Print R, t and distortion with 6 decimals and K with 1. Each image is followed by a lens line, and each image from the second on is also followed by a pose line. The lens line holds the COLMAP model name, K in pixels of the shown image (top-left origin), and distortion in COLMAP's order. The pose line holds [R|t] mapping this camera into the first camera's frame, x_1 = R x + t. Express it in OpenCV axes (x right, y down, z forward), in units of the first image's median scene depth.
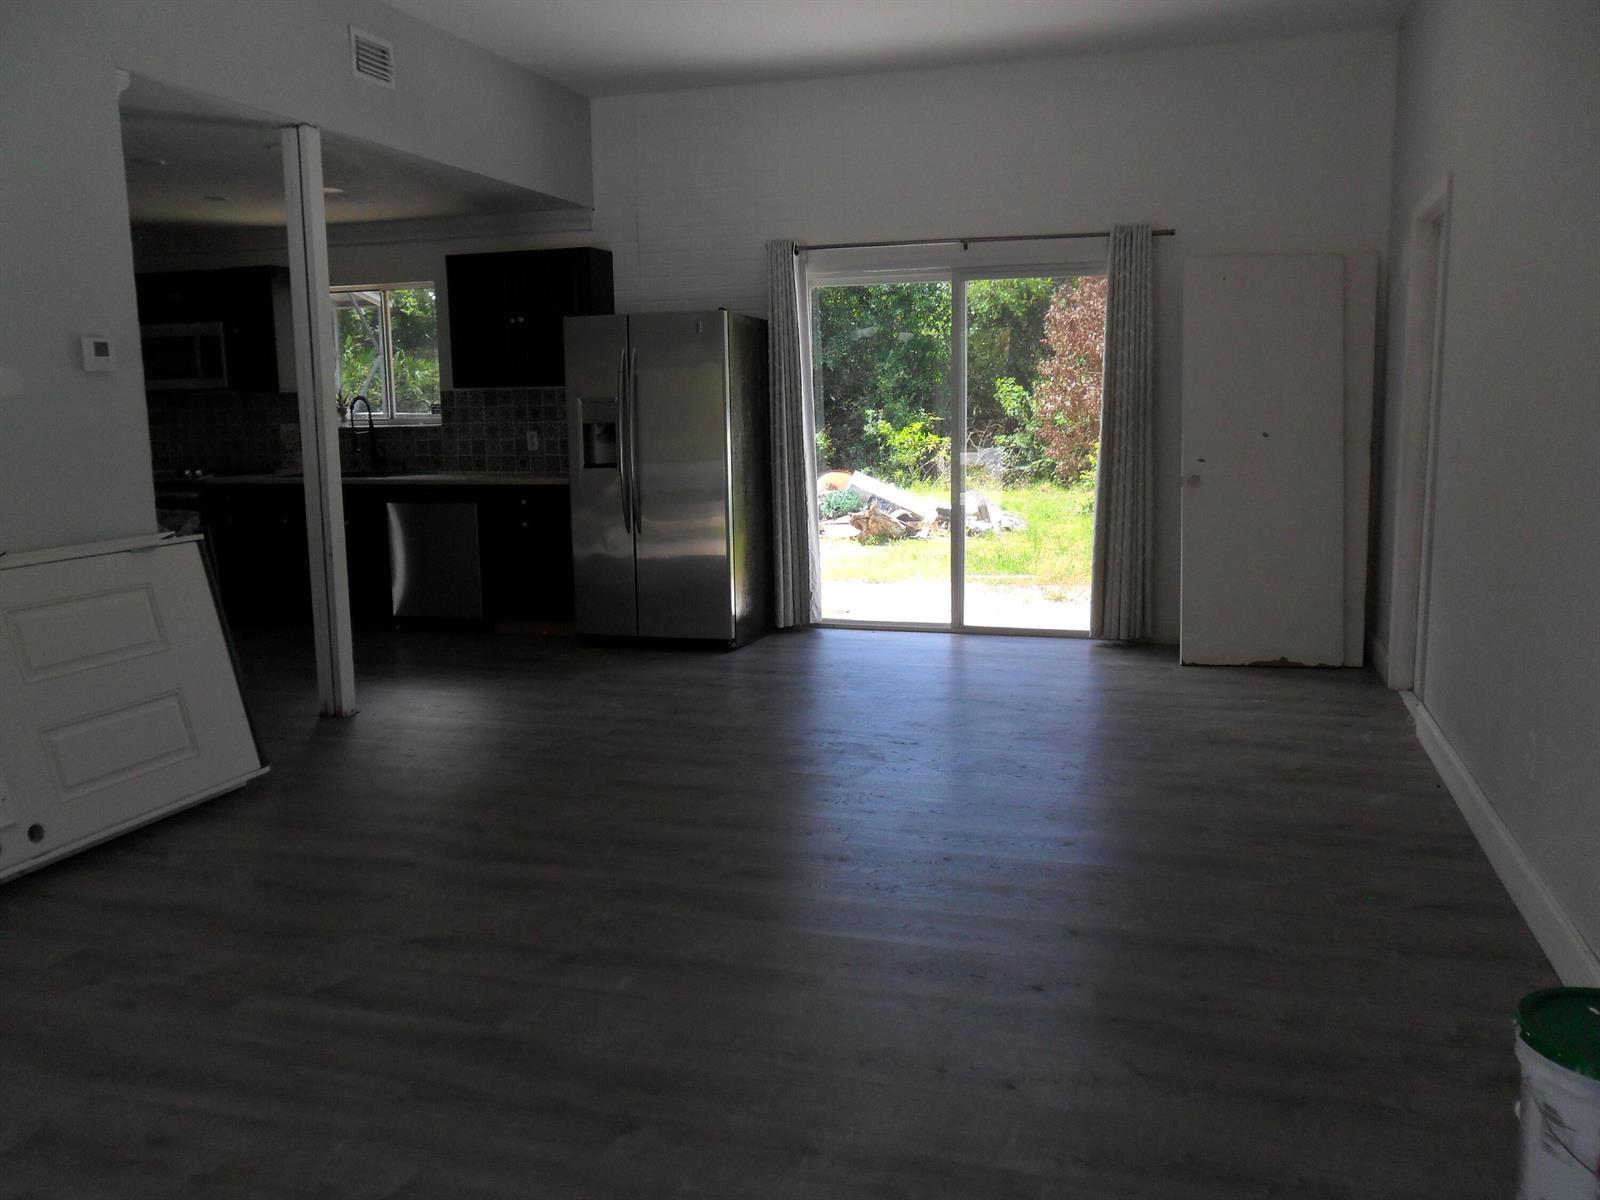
lens RADIAL K [[1314.9, 0, 803.0], [0, 1314.9, 595.6], [0, 0, 1]] dist [-0.018692, 0.012896]
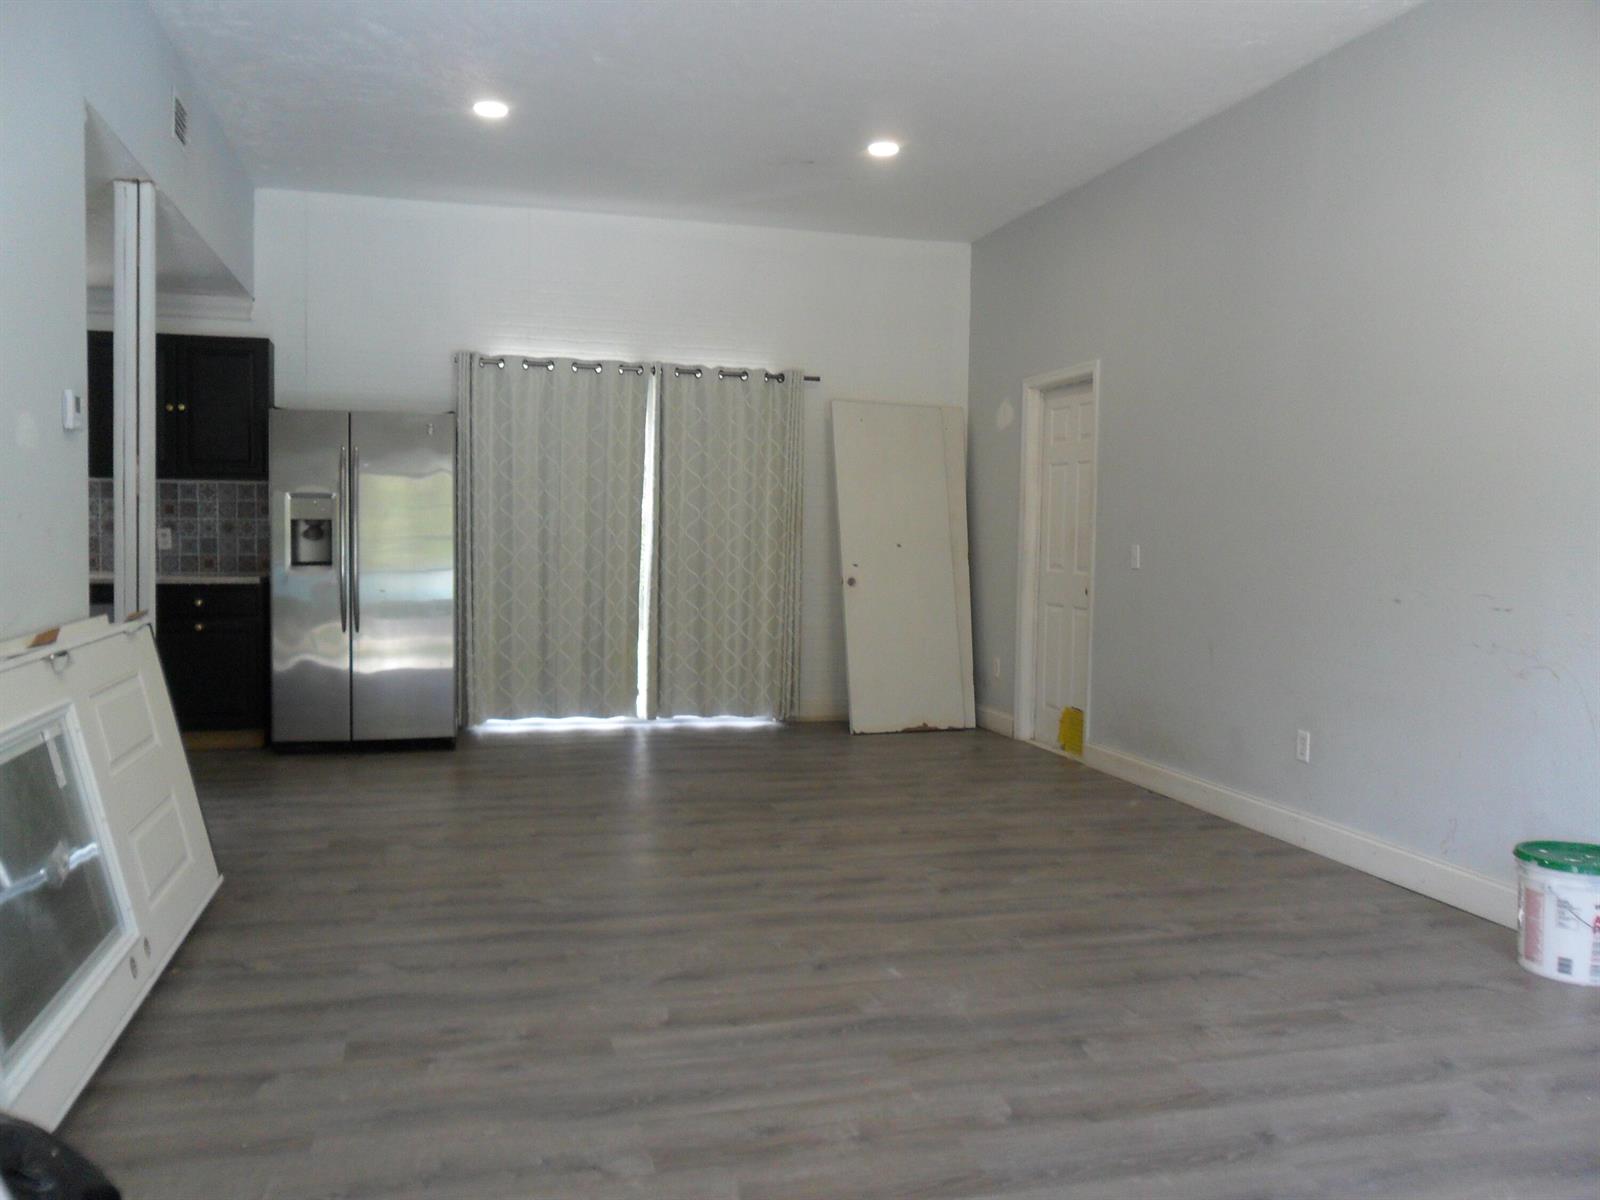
lens RADIAL K [[1305.6, 0, 803.2], [0, 1305.6, 597.8], [0, 0, 1]] dist [-0.032420, 0.033908]
pose [[0.844051, 0.001278, 0.536262, -0.355192], [0.050474, 0.995368, -0.081817, 0.021712], [-0.533883, 0.096125, 0.840077, 0.010598]]
